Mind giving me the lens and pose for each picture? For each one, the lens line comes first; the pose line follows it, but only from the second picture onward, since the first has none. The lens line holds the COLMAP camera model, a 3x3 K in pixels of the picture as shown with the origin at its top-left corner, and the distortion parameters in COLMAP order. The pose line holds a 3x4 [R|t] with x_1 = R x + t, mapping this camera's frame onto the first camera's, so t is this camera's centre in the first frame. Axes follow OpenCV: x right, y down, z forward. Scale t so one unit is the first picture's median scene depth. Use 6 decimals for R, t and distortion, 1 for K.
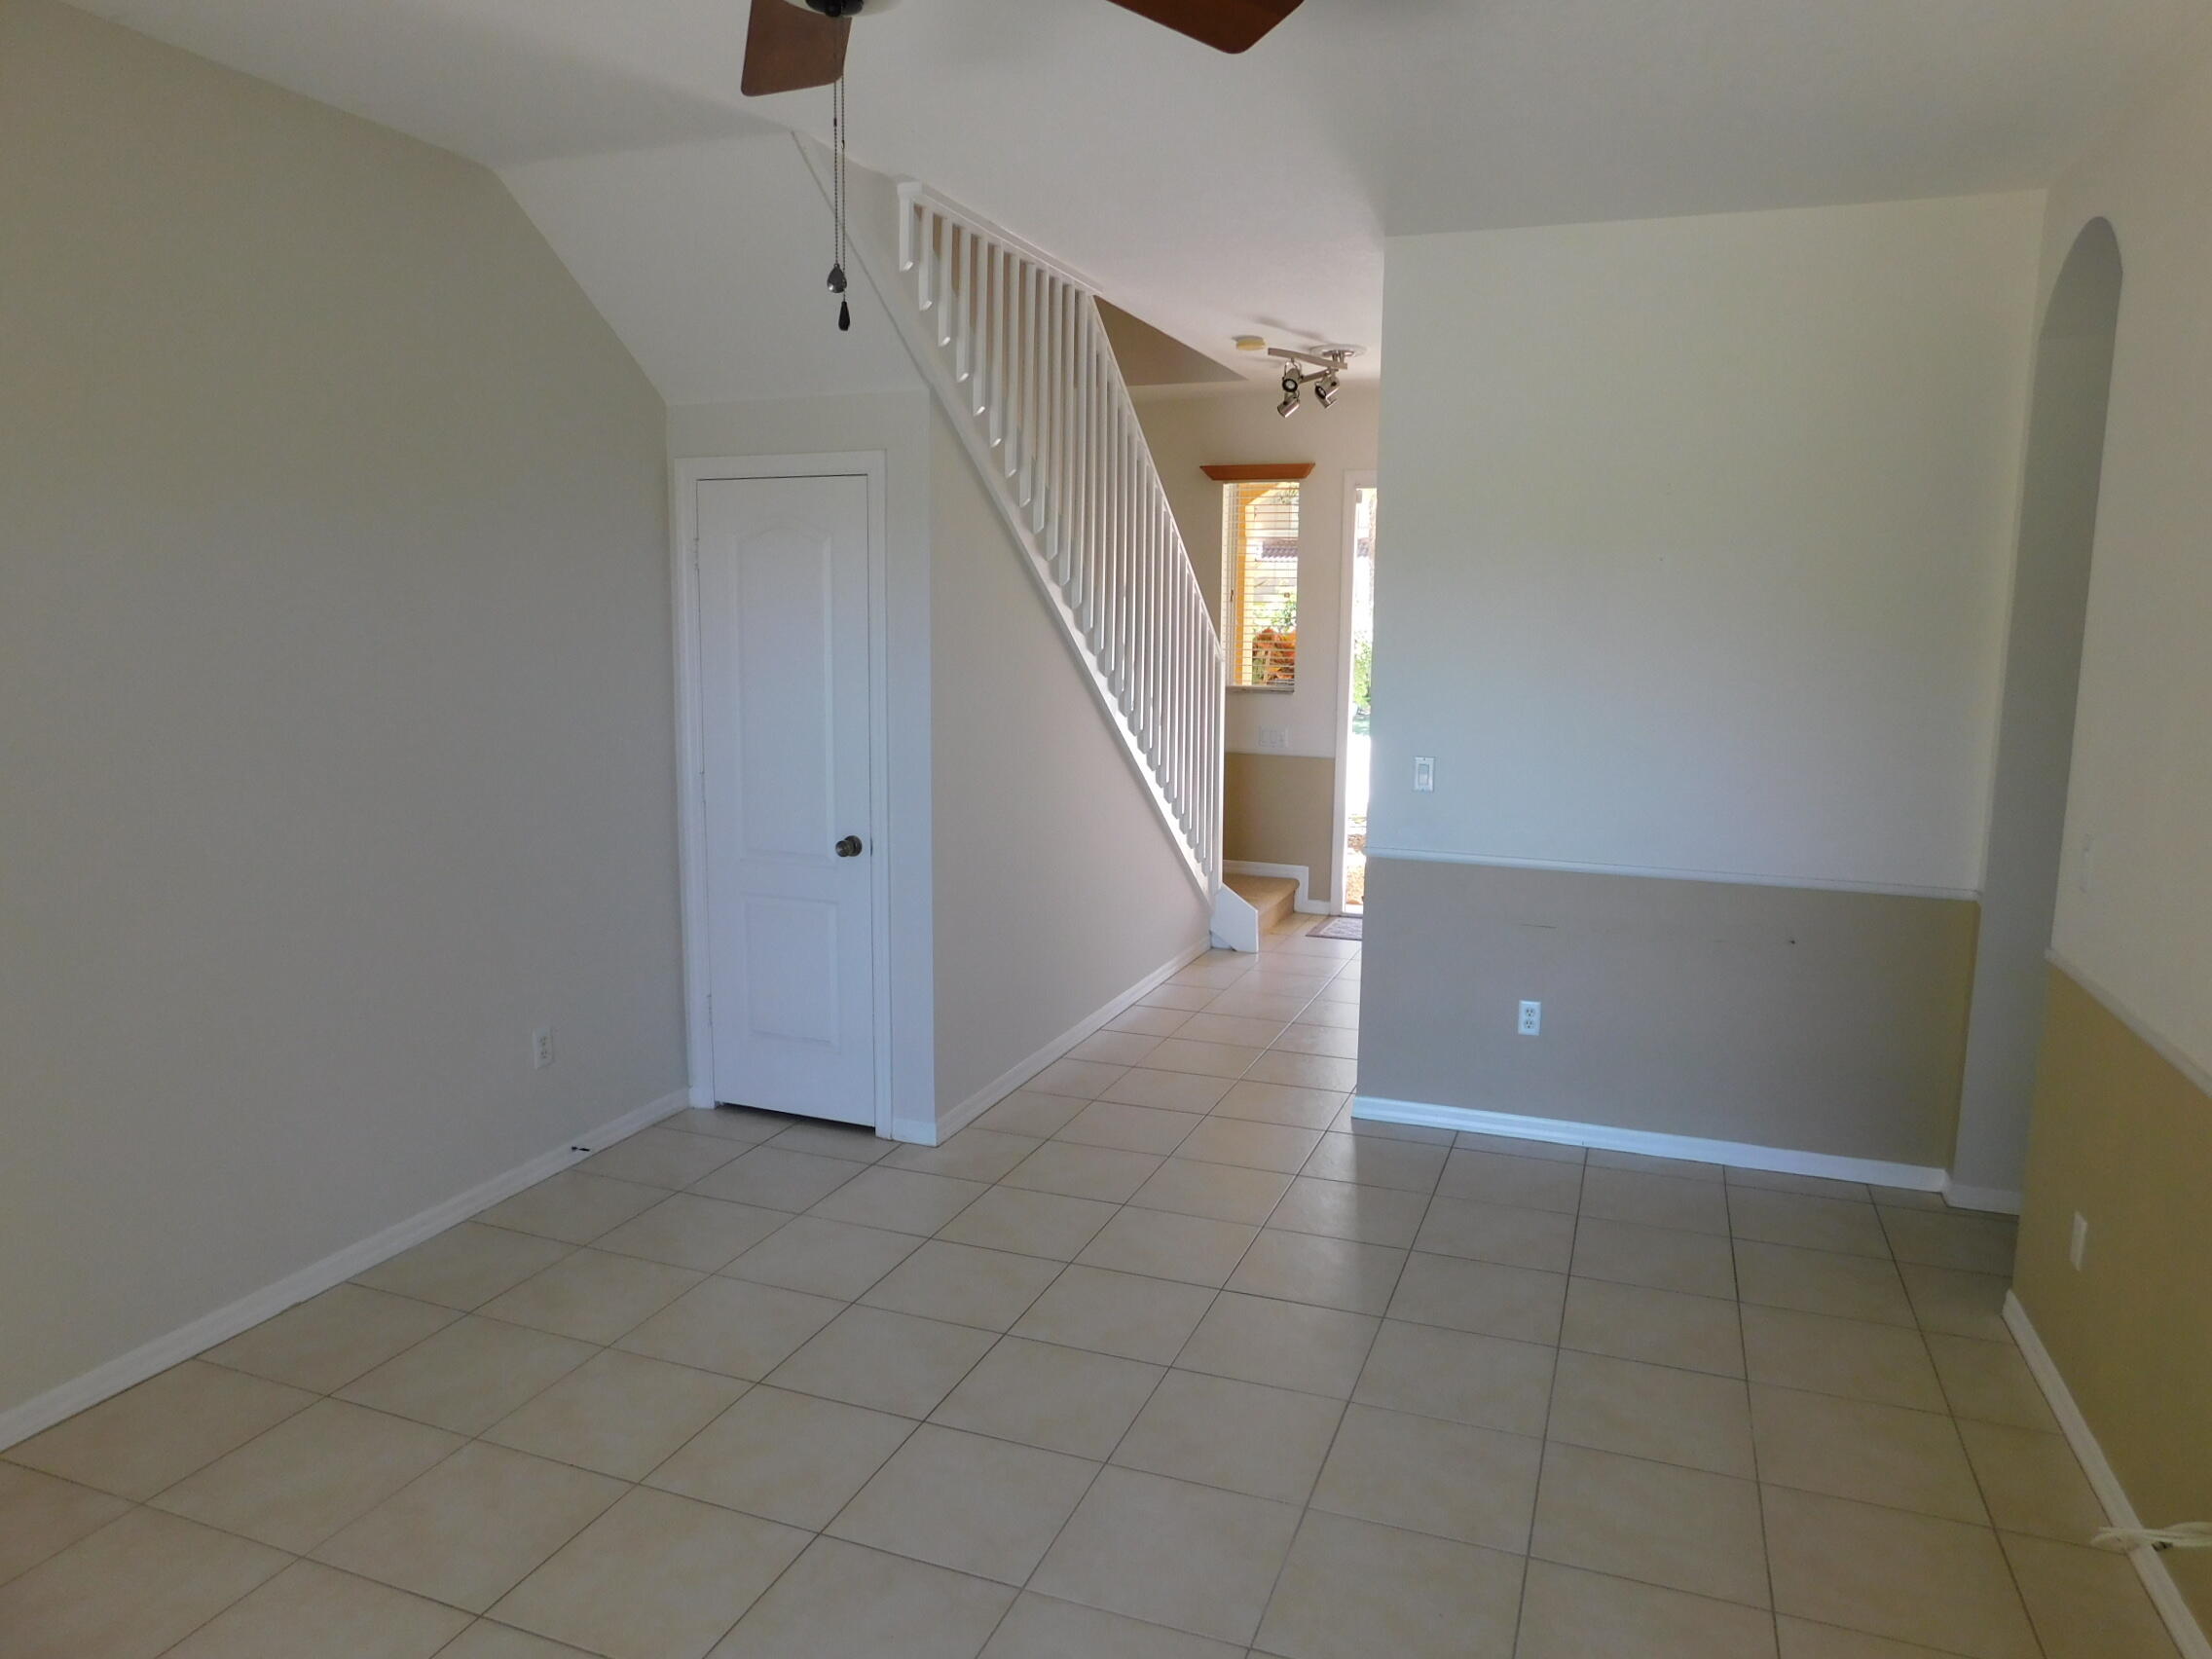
lens RADIAL K [[1468.7, 0, 1106.0], [0, 1468.7, 829.5], [0, 0, 1]] dist [-0.067972, 0.051818]
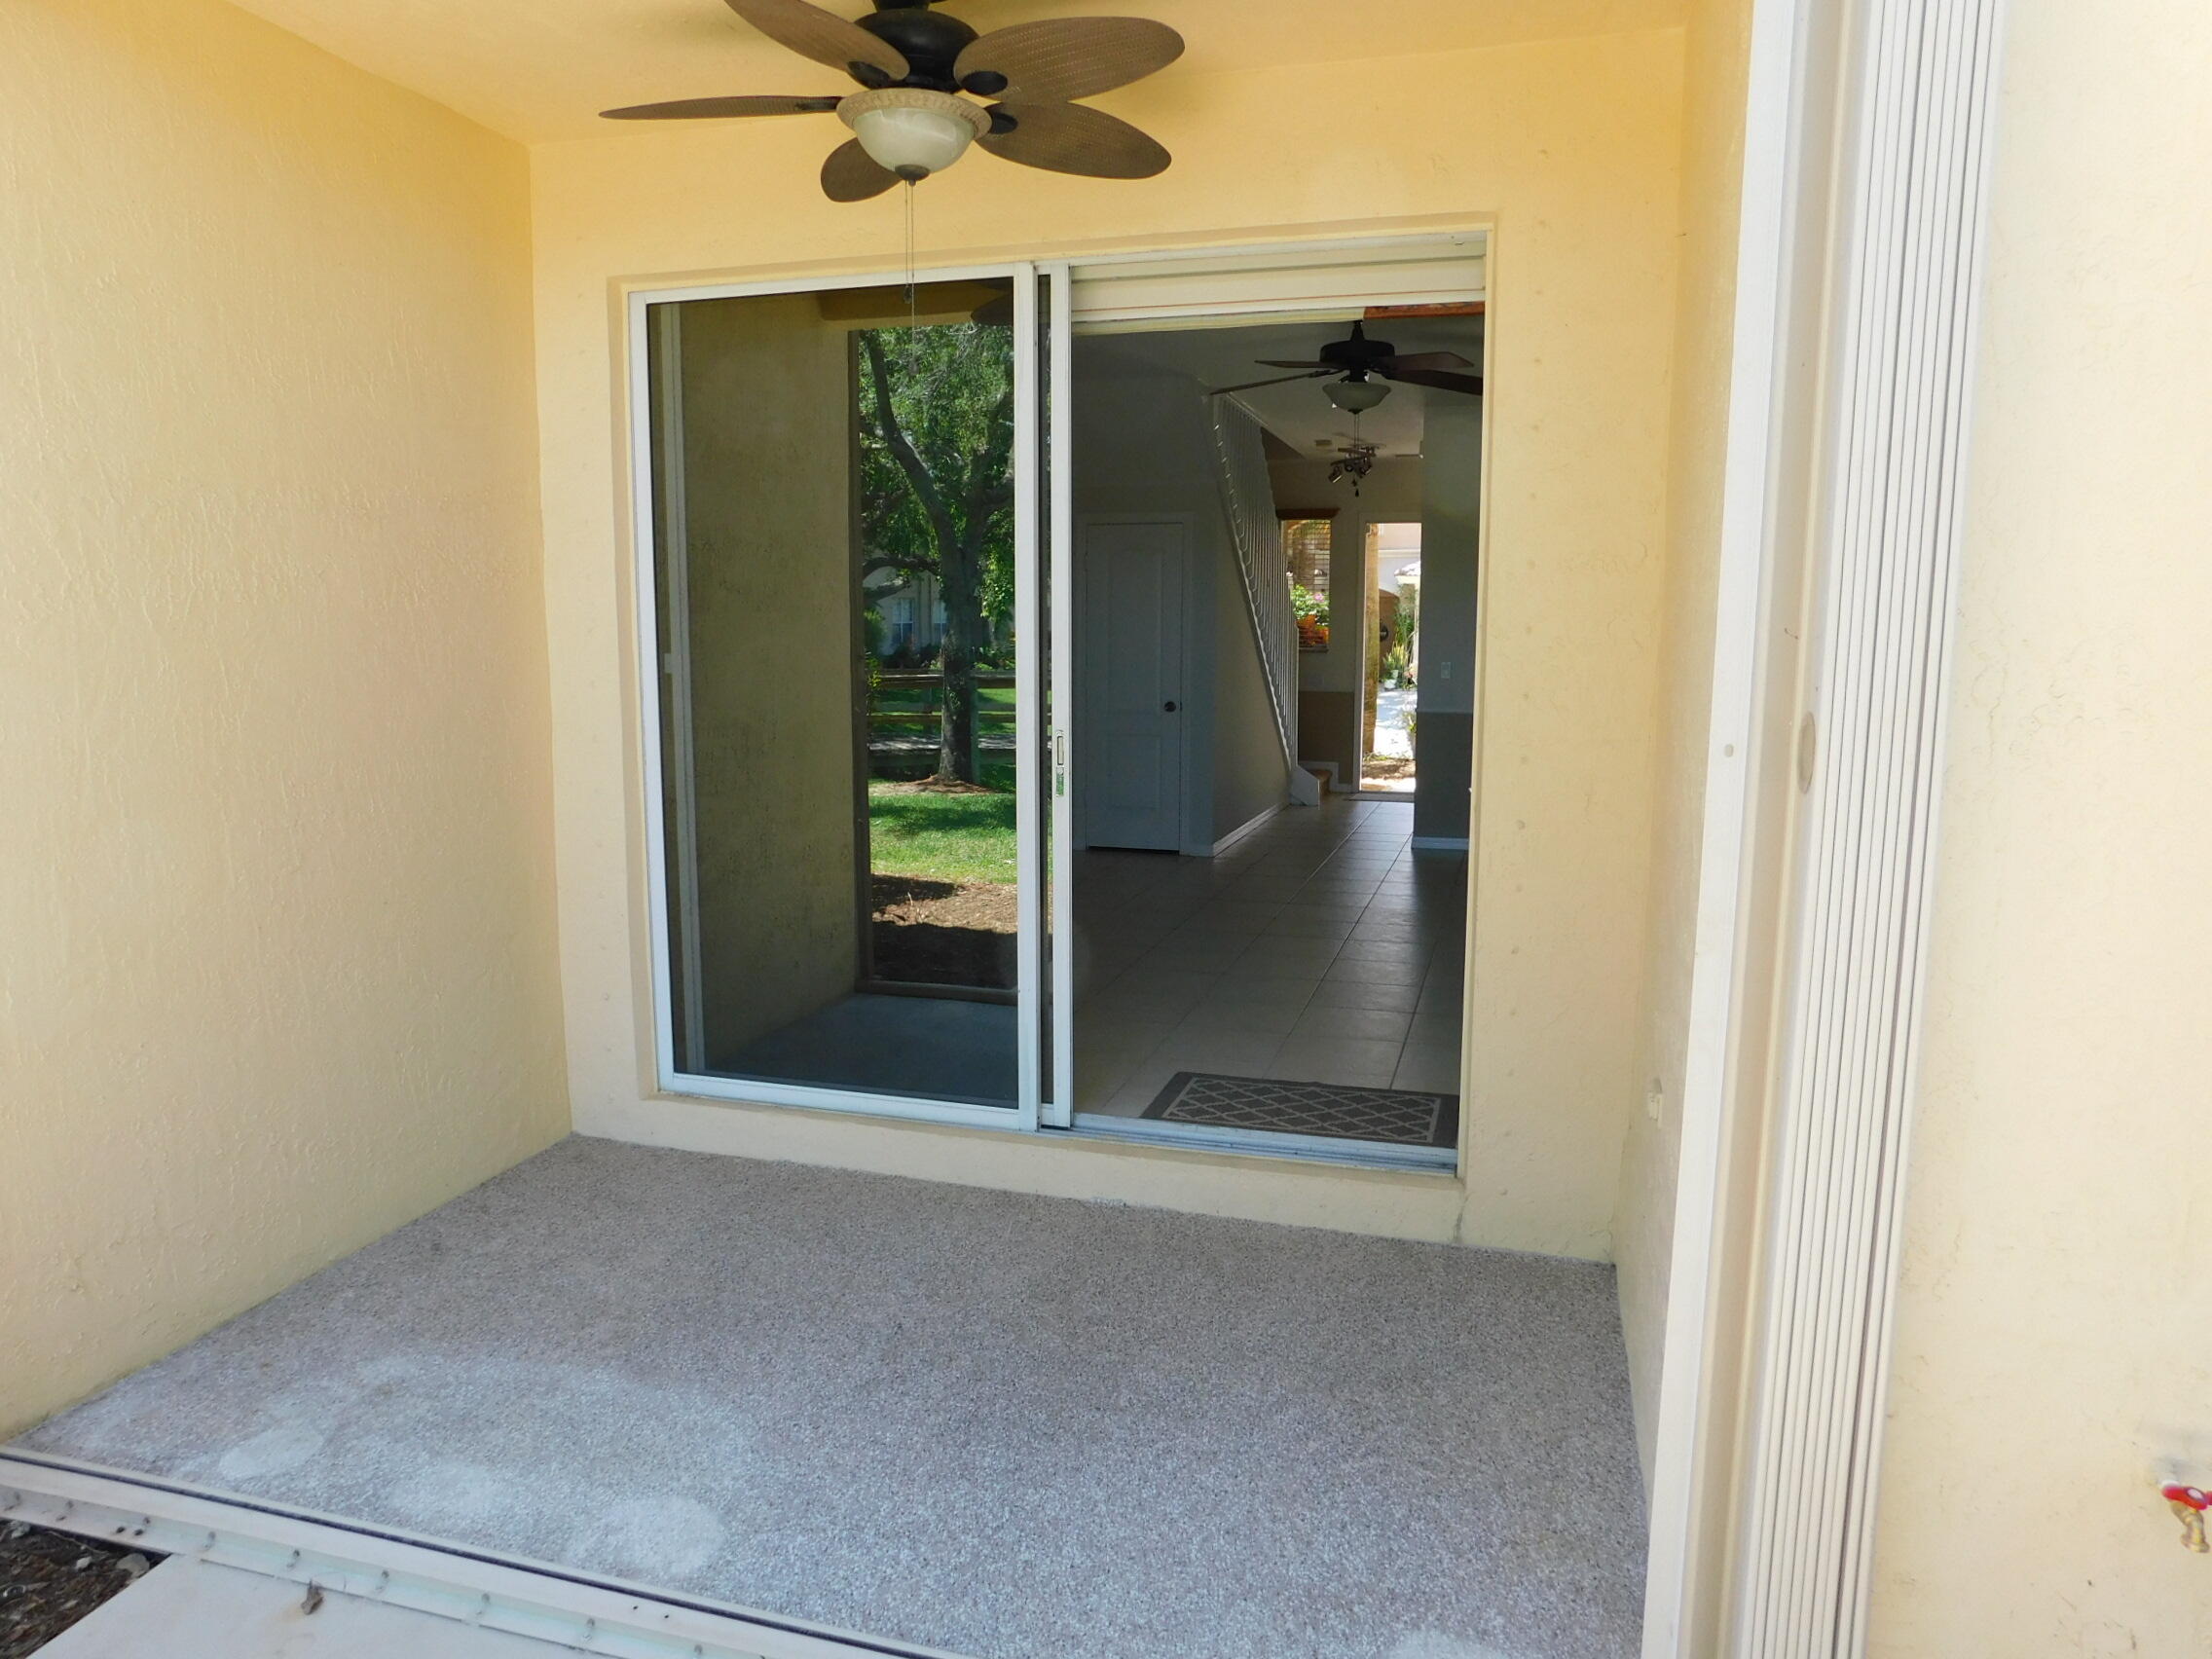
lens RADIAL K [[1468.7, 0, 1106.0], [0, 1468.7, 829.5], [0, 0, 1]] dist [-0.067972, 0.051818]
pose [[0.997039, -0.017627, 0.074852, -0.279567], [0.018625, 0.999746, -0.012653, 0.137237], [-0.074610, 0.014009, 0.997114, -0.672096]]
